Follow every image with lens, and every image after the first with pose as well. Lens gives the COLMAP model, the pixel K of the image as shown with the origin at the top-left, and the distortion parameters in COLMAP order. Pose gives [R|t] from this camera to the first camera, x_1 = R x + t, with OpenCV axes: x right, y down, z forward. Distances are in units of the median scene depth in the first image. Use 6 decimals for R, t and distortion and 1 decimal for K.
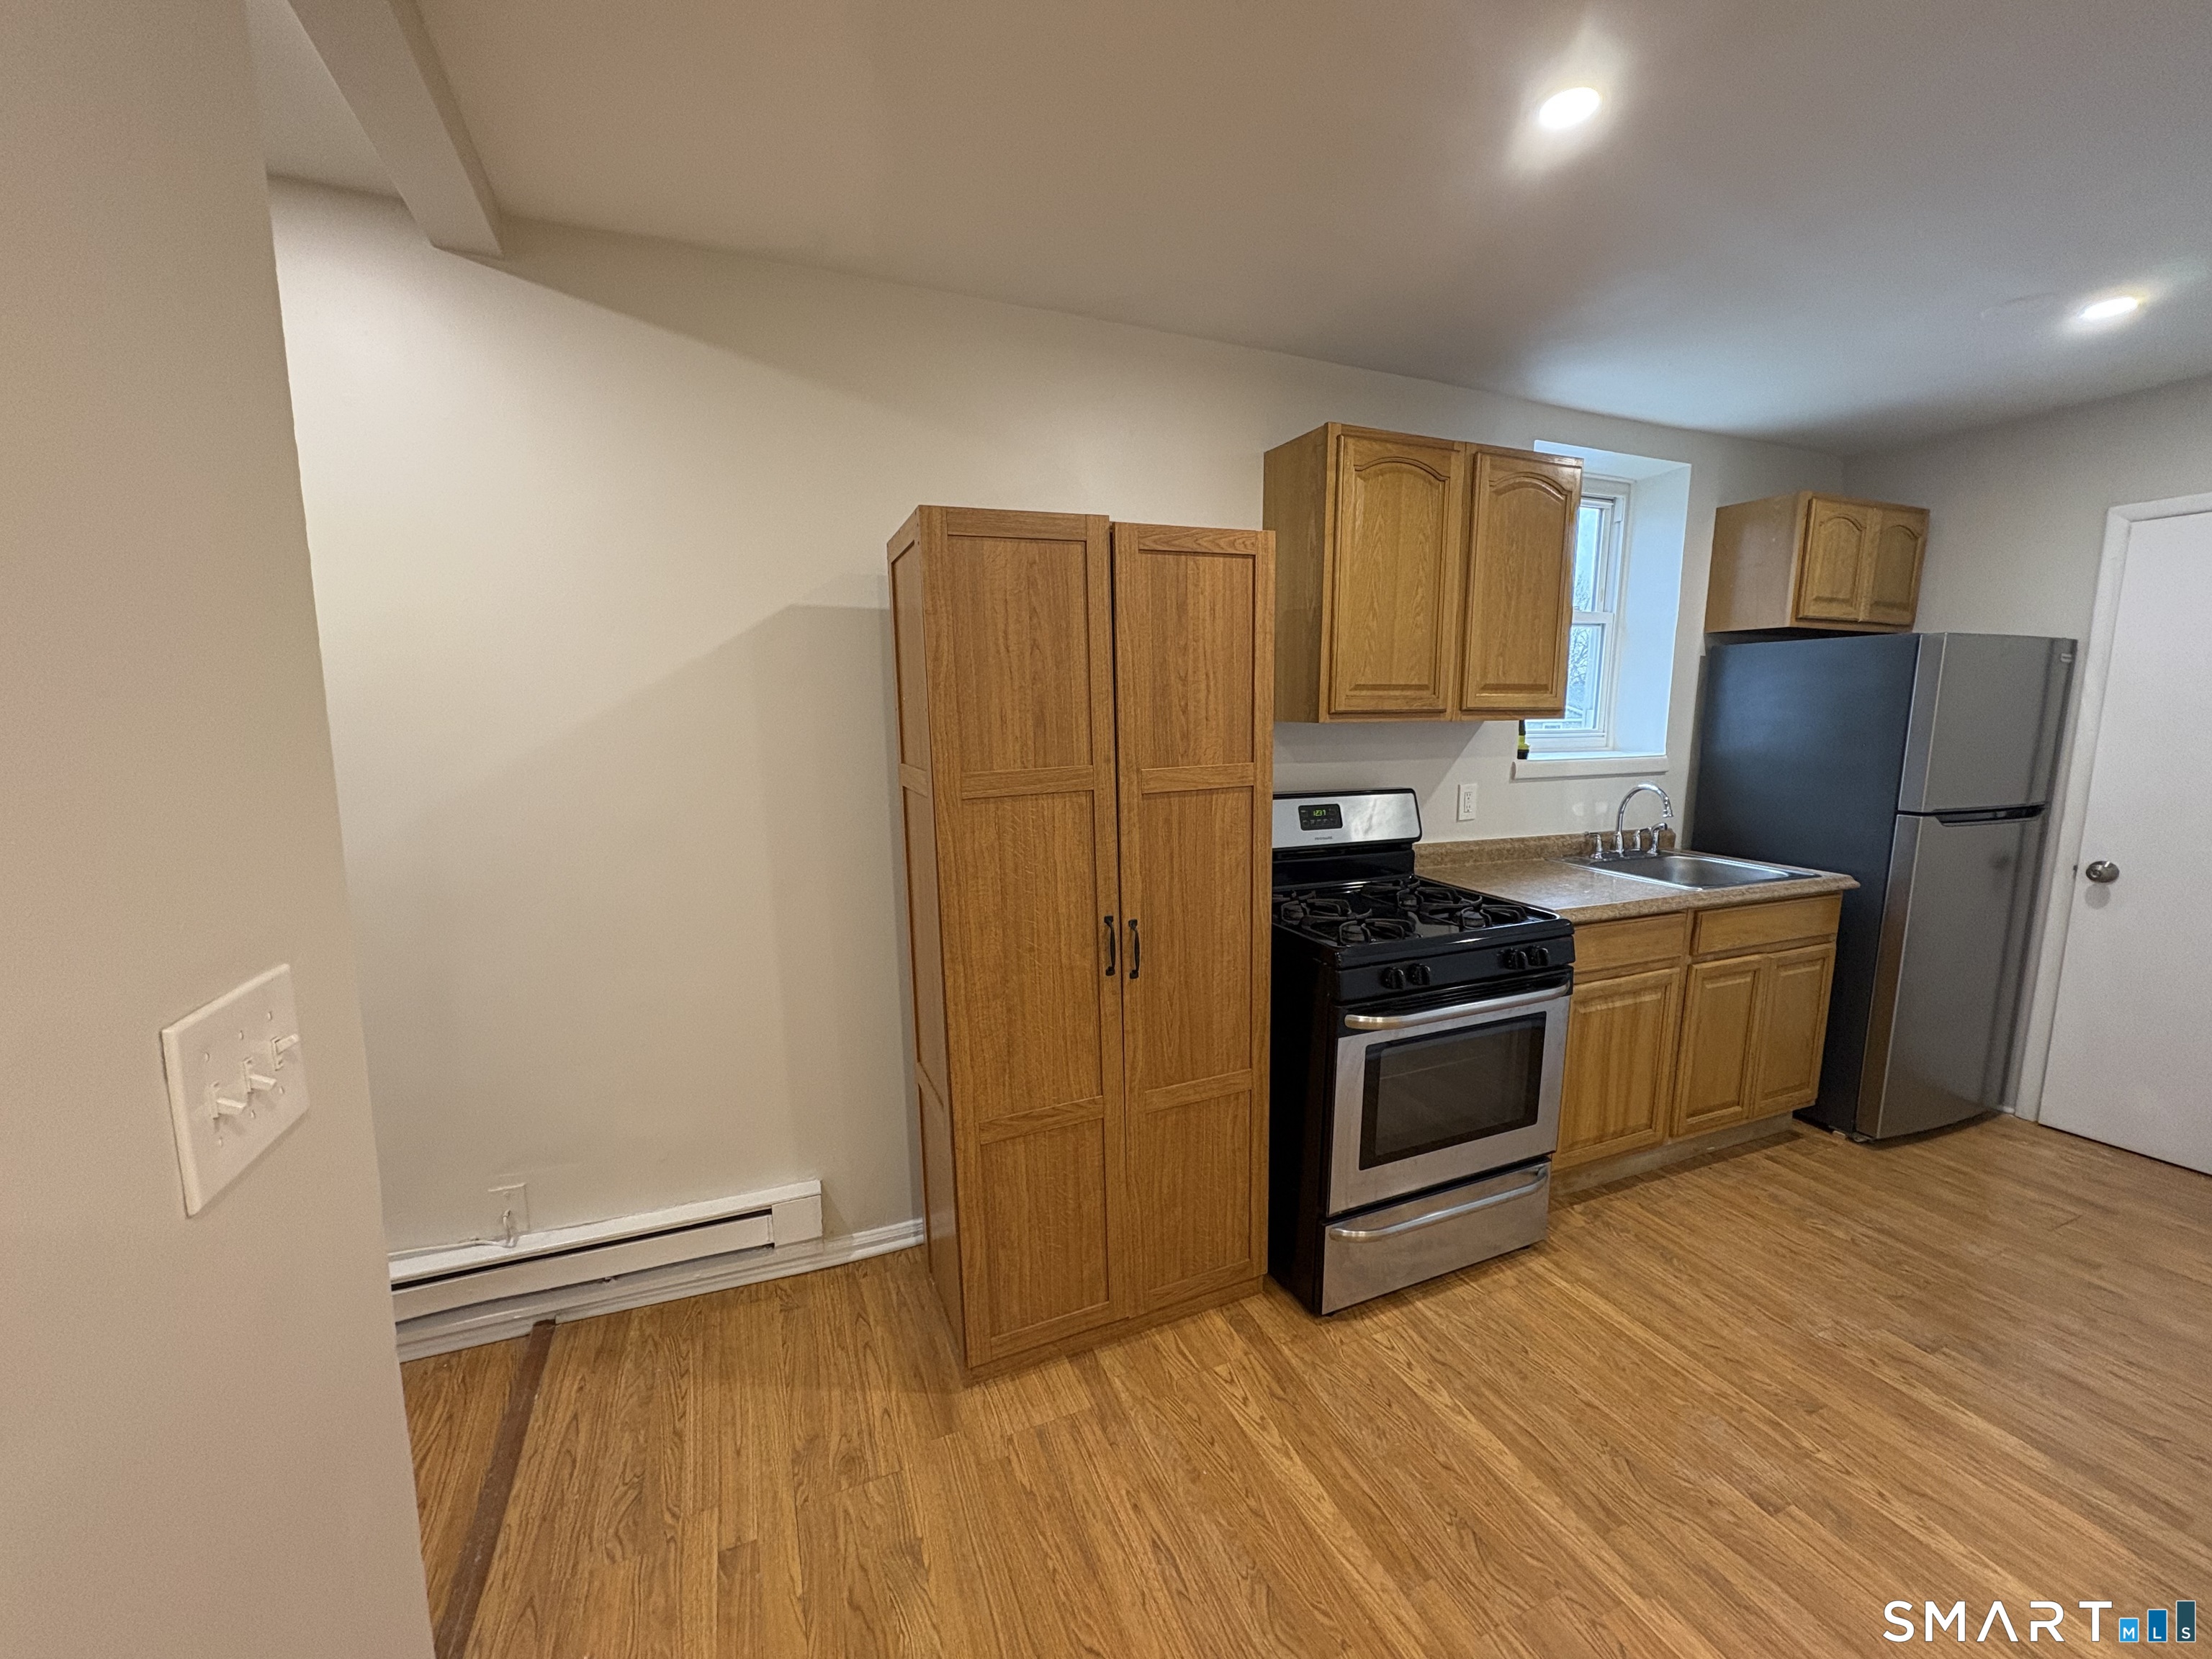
lens RADIAL K [[874.6, 0, 1114.4], [0, 874.6, 846.8], [0, 0, 1]] dist [-0.003959, 0.000856]
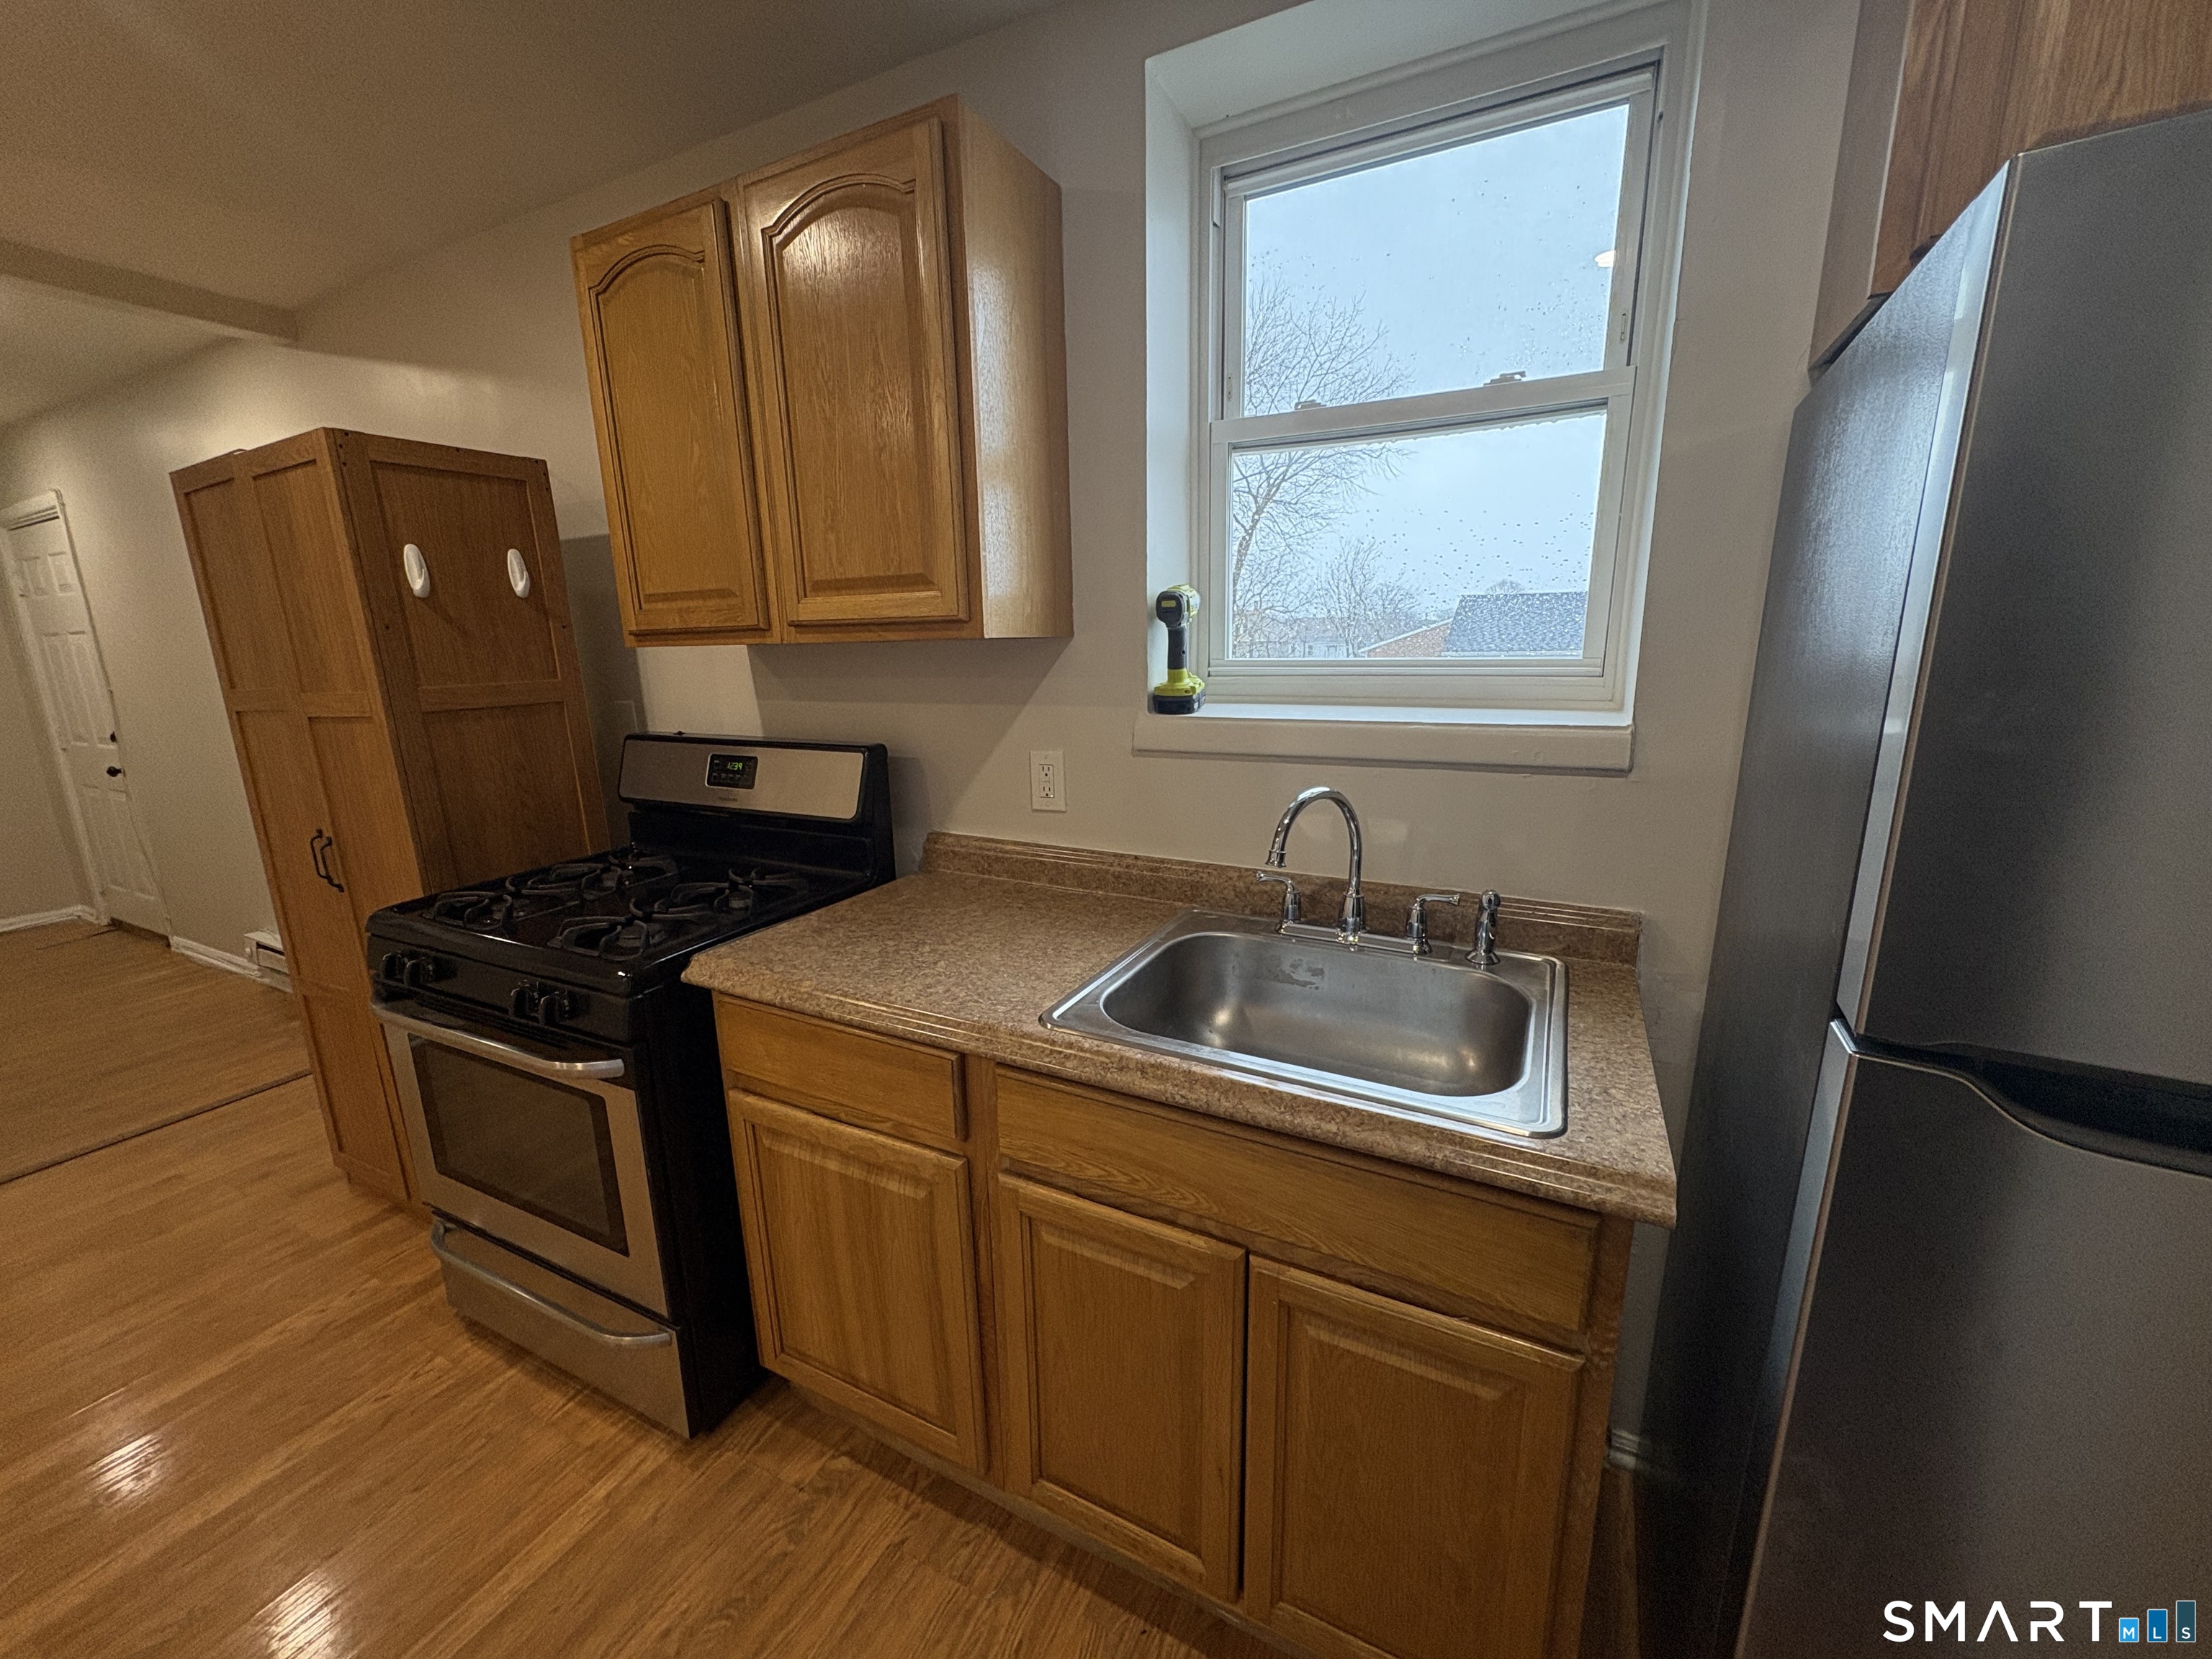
lens RADIAL K [[874.6, 0, 1076.5], [0, 874.6, 843.6], [0, 0, 1]] dist [-0.003959, 0.000856]
pose [[0.634381, 0.166192, -0.754944, 1.184944], [-0.107331, 0.986093, 0.126886, -0.117835], [0.765533, 0.000535, 0.643397, 0.859579]]
